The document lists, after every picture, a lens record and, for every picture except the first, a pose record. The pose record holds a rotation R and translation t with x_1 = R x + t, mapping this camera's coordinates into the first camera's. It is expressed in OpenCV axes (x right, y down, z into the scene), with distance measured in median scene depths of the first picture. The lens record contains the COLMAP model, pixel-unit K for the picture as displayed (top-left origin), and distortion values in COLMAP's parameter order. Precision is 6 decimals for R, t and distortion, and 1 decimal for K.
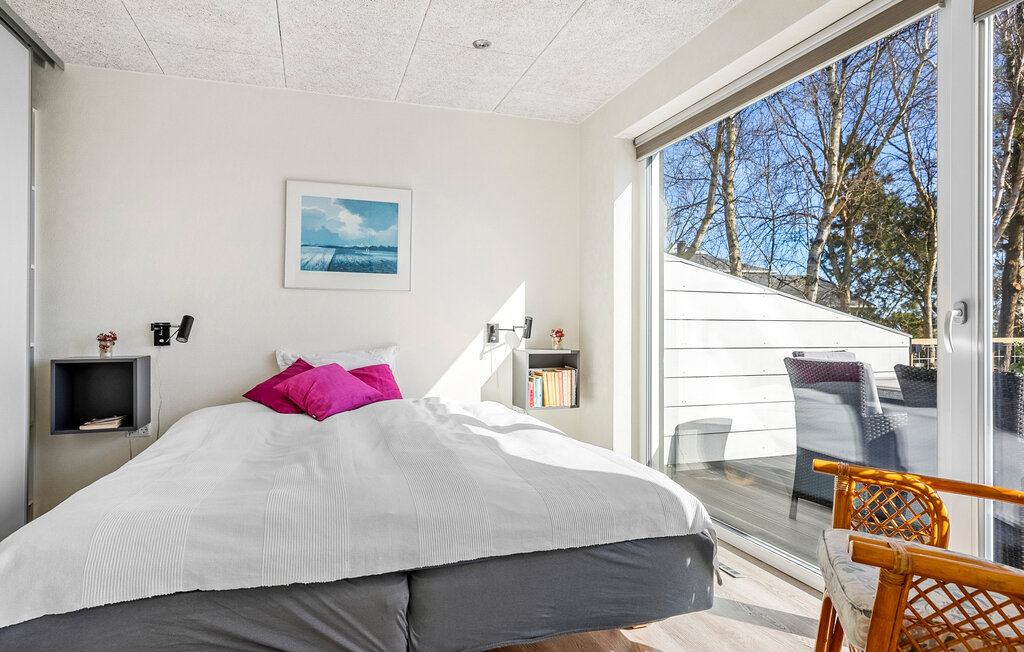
lens RADIAL K [[592.6, 0, 511.8], [0, 592.6, 325.5], [0, 0, 1]] dist [-0.001805, -0.000099]
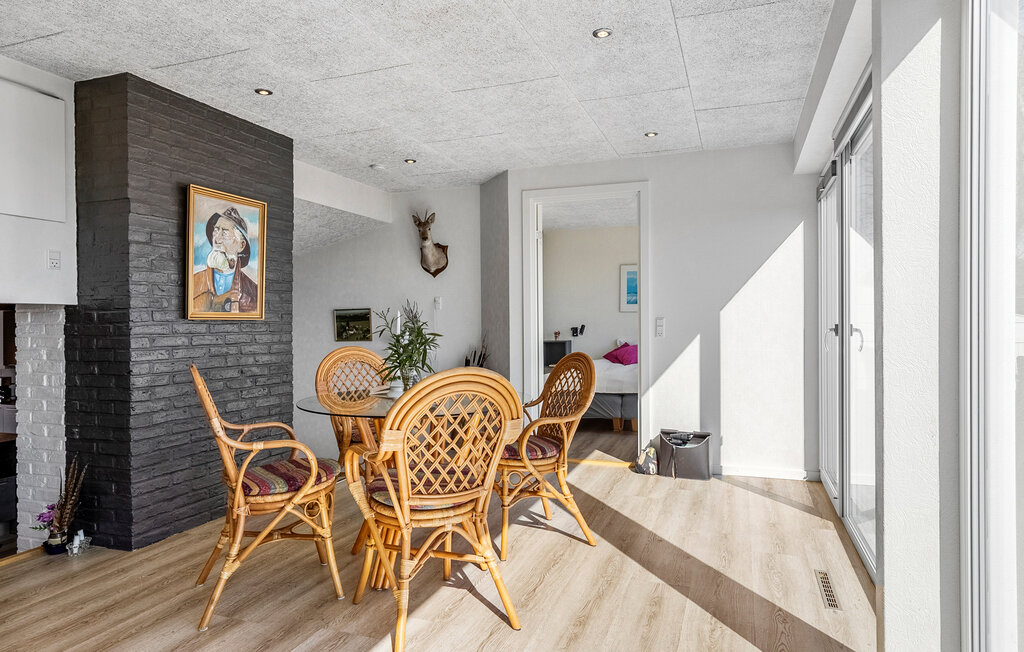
lens RADIAL K [[642.2, 0, 511.2], [0, 642.2, 324.5], [0, 0, 1]] dist [-0.000043, -0.000001]
pose [[0.784567, -0.004580, -0.620028, 0.917705], [0.009012, 0.999951, 0.004018, -0.030644], [0.619979, -0.008740, 0.784570, -1.353710]]
